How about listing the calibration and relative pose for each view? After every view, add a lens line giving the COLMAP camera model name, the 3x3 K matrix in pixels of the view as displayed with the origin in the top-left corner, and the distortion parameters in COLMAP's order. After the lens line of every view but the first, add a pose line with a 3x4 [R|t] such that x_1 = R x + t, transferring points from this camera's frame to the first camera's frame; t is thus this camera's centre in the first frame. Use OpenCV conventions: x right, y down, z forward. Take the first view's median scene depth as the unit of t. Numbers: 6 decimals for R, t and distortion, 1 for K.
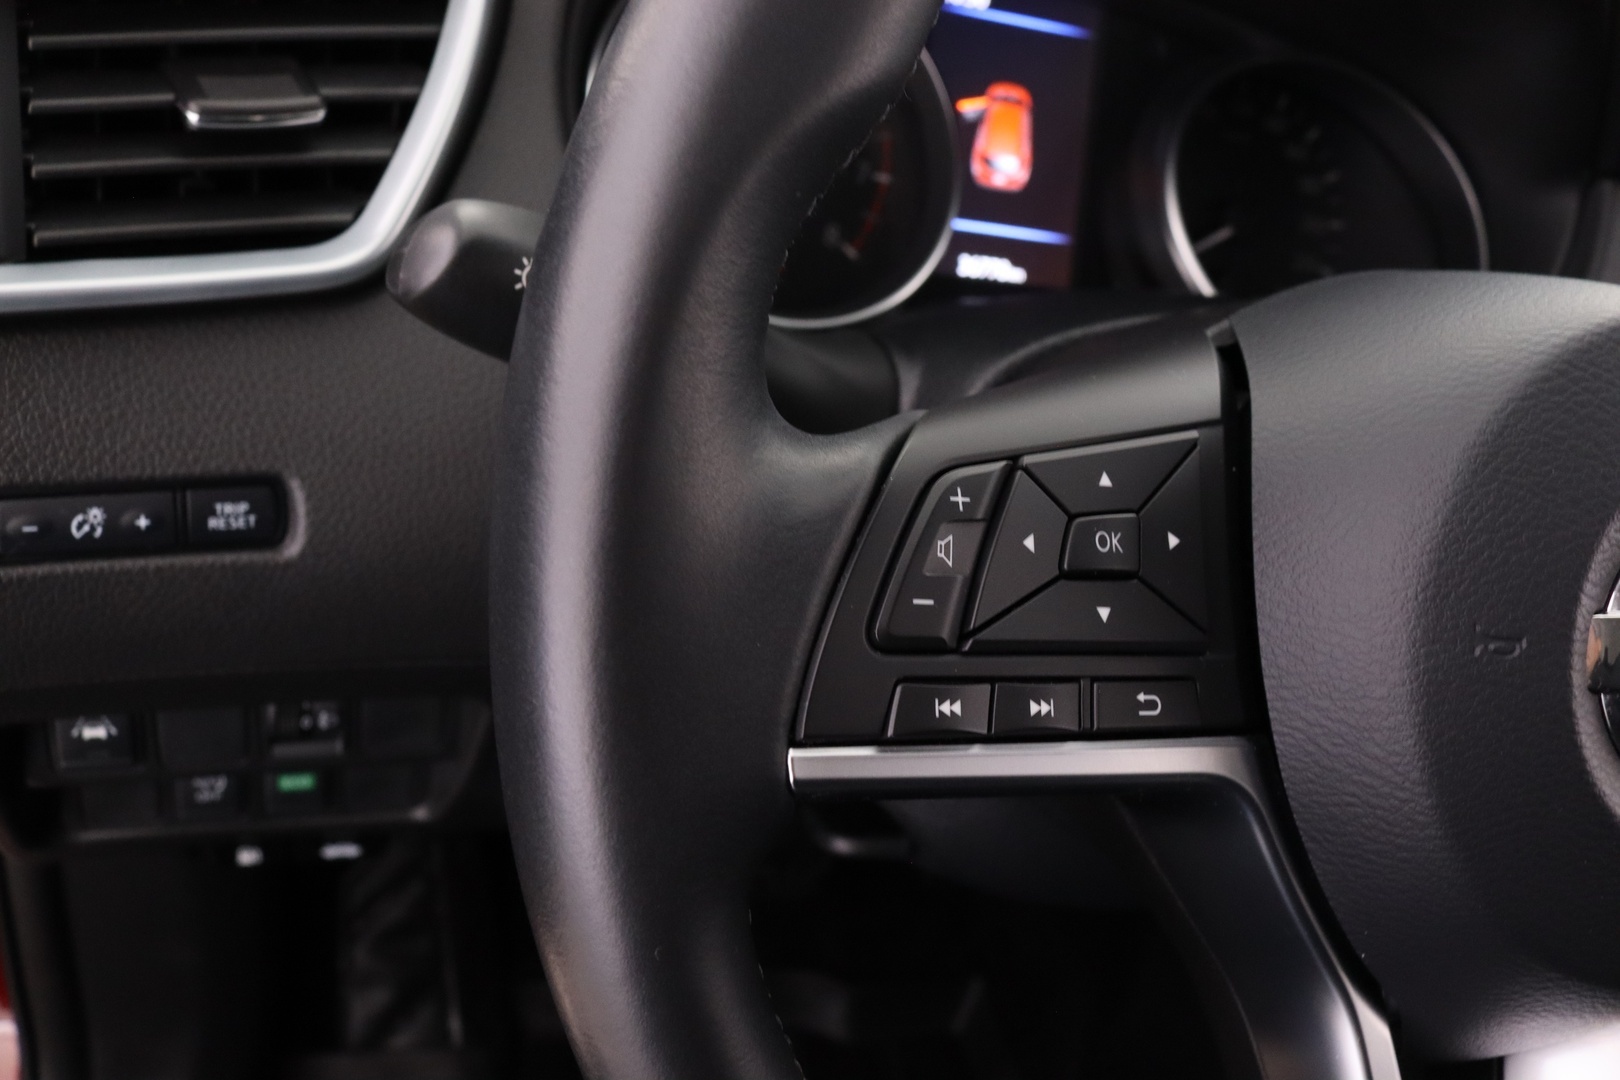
lens RADIAL K [[1335.0, 0, 786.3], [0, 1335.0, 548.7], [0, 0, 1]] dist [-0.140600, 0.103712]
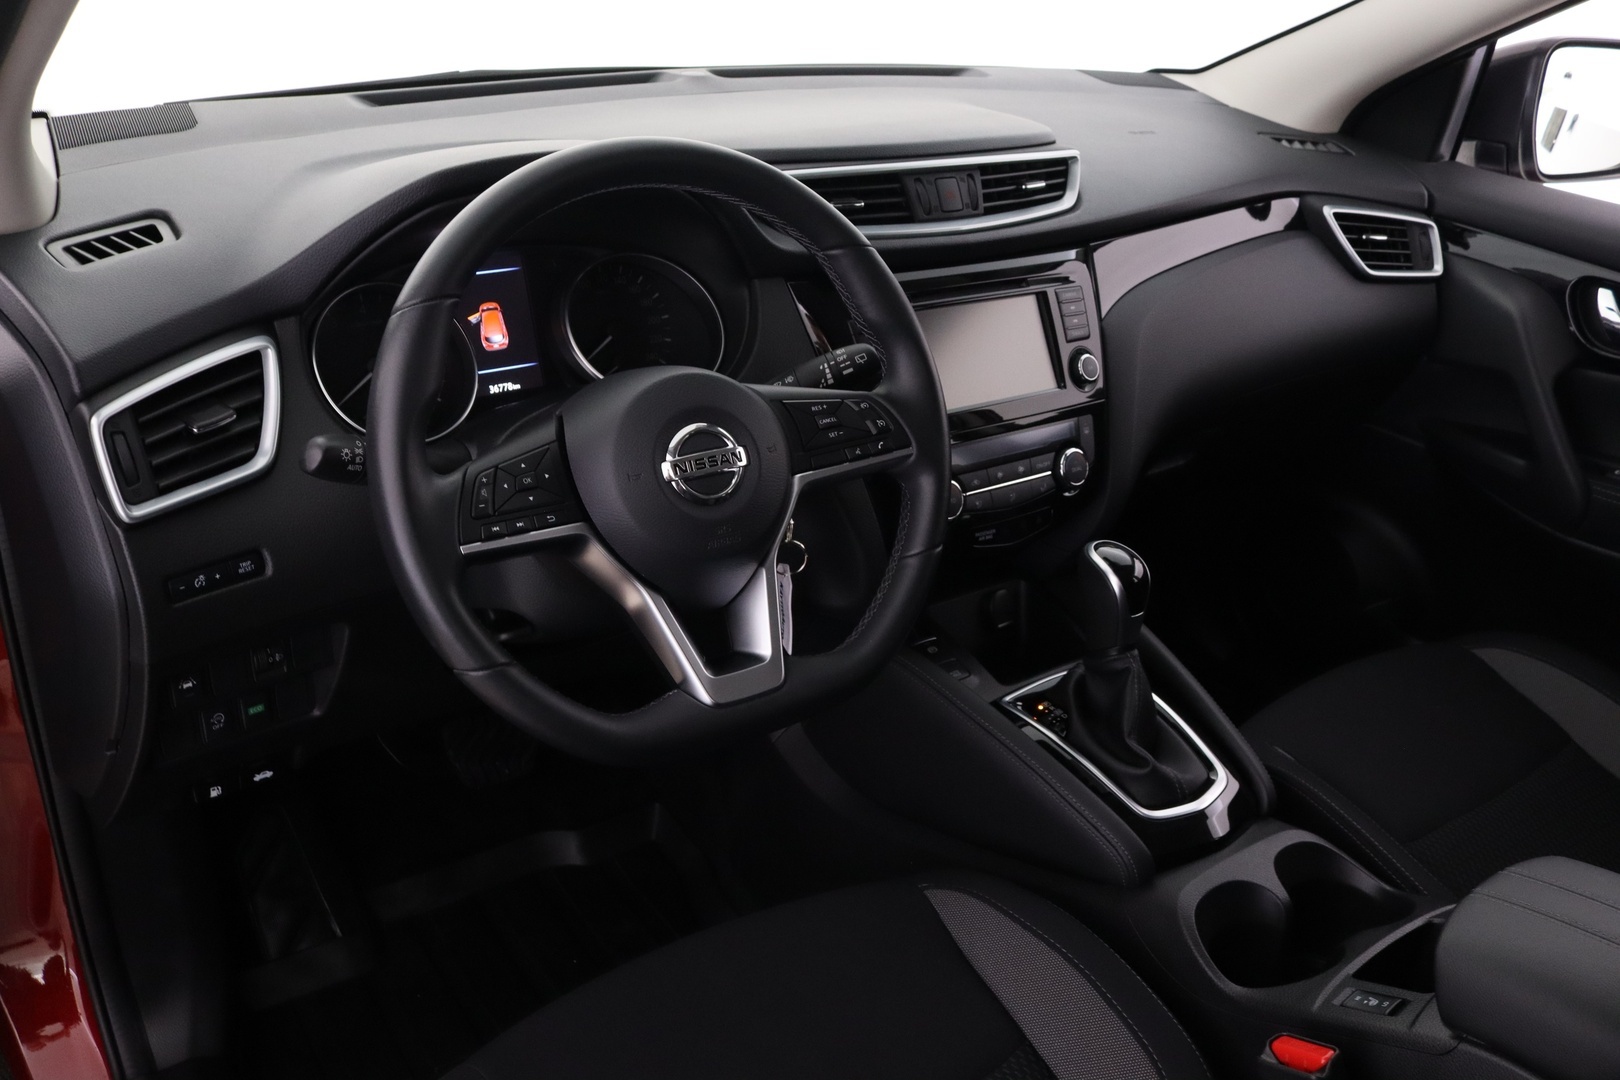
lens RADIAL K [[1335.0, 0, 786.3], [0, 1335.0, 548.7], [0, 0, 1]] dist [-0.140600, 0.103712]
pose [[0.925081, -0.287825, 0.247753, -0.048918], [0.293502, 0.955848, 0.014547, 0.235353], [-0.241001, 0.059259, 0.968714, -1.956192]]
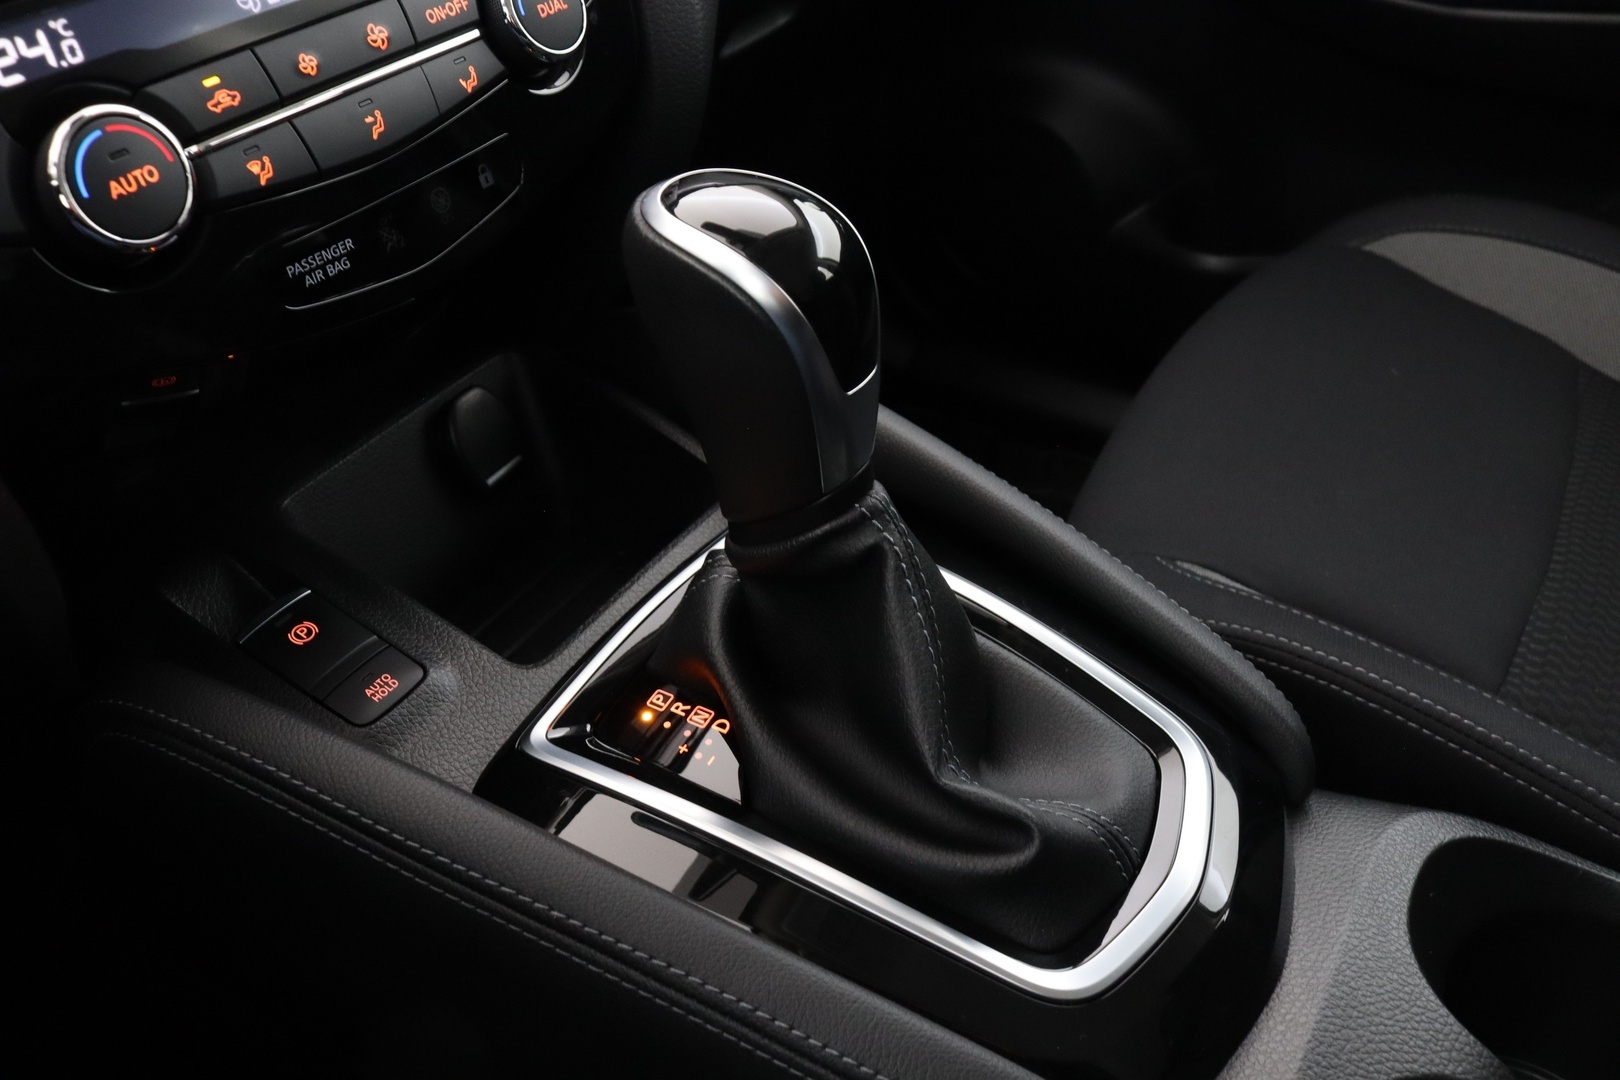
lens RADIAL K [[1335.0, 0, 786.3], [0, 1335.0, 548.7], [0, 0, 1]] dist [-0.140600, 0.103712]
pose [[0.694256, -0.596738, 0.402383, 1.128293], [0.513338, 0.802423, 0.304306, 0.488630], [-0.504472, -0.004708, 0.863415, 0.433723]]
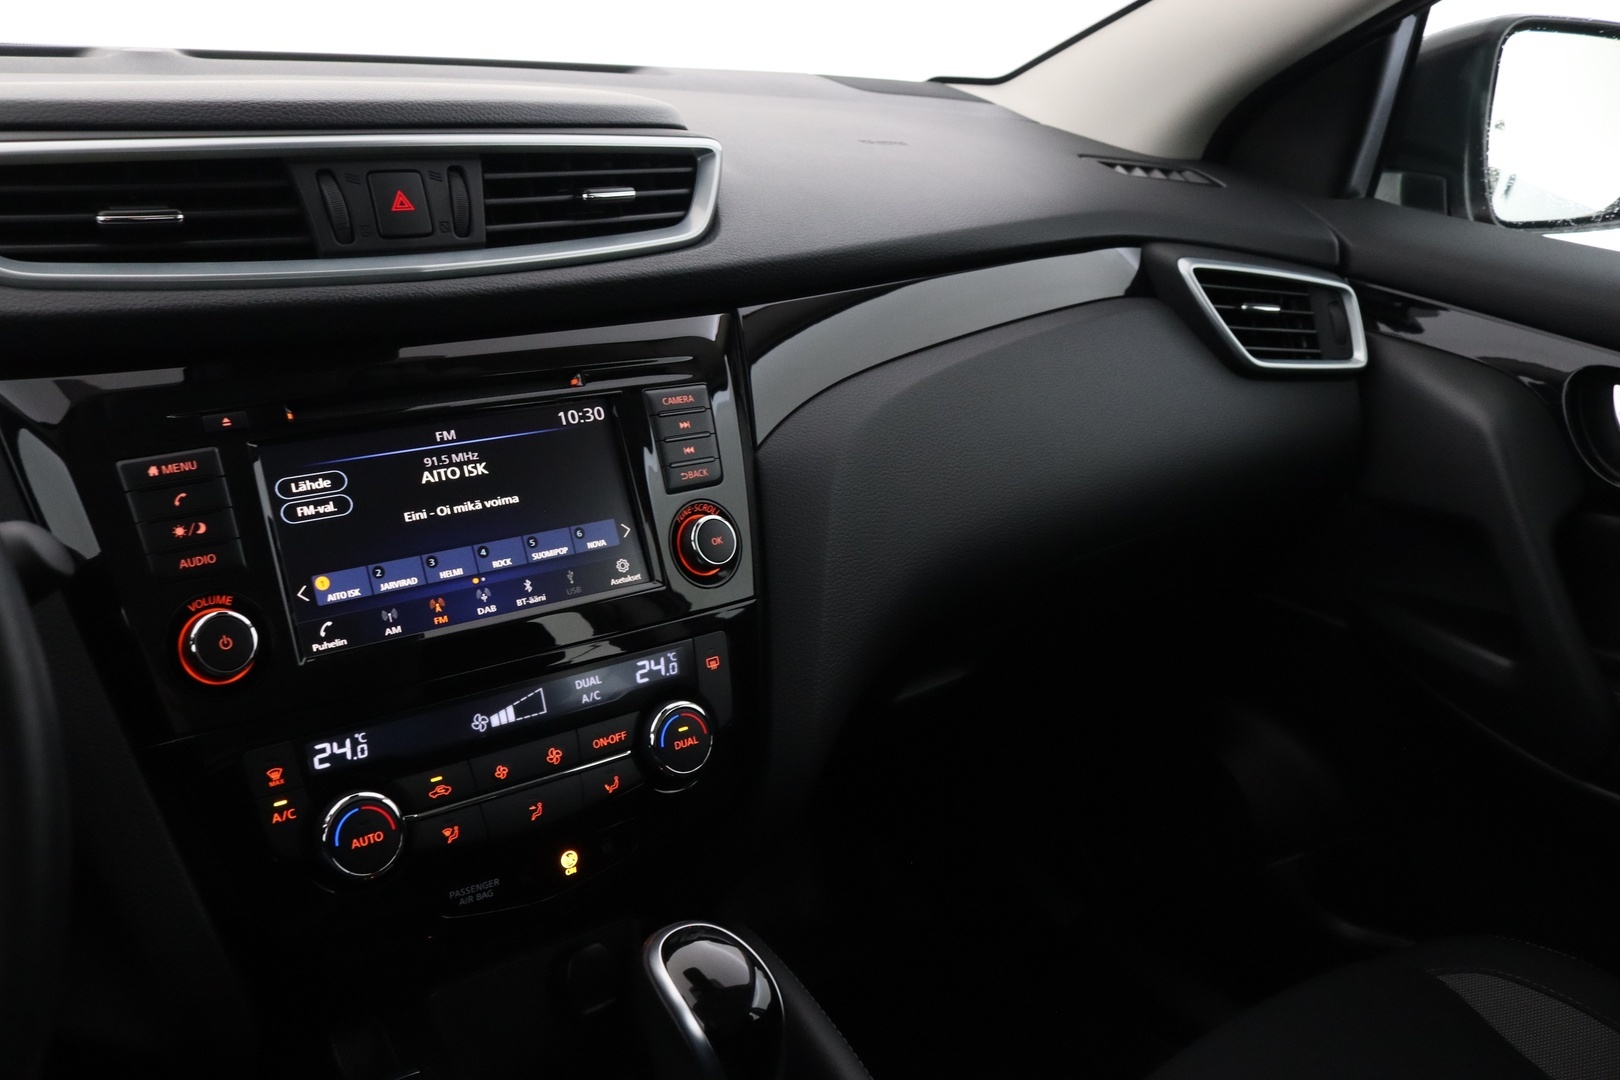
lens RADIAL K [[1335.0, 0, 786.3], [0, 1335.0, 548.7], [0, 0, 1]] dist [-0.140600, 0.103712]
pose [[0.902724, -0.273302, 0.332257, 1.385296], [0.305625, 0.950933, -0.048163, 0.184163], [-0.302791, 0.145024, 0.941958, -0.286133]]
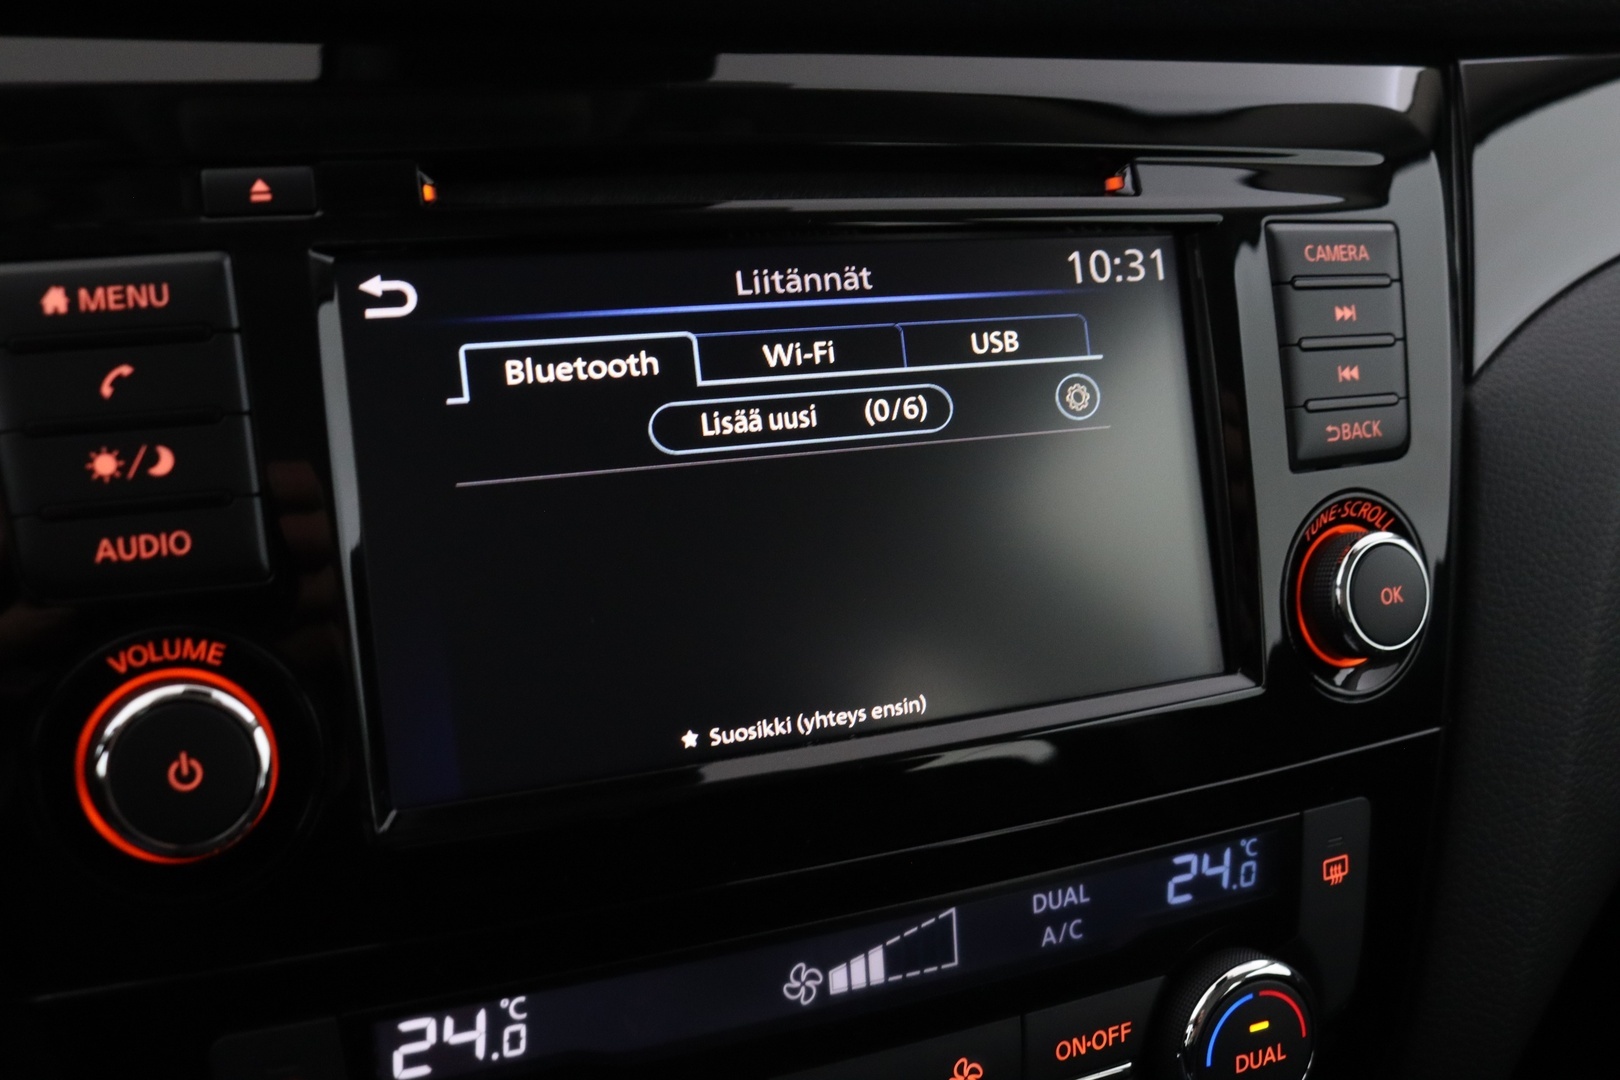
lens RADIAL K [[1759.8, 0, 857.0], [0, 1759.8, 543.9], [0, 0, 1]] dist [-0.087622, 0.015629]
pose [[0.974474, -0.167748, 0.149202, 1.470473], [0.172999, 0.984657, -0.022846, -0.032780], [-0.143080, 0.048075, 0.988543, 0.621439]]
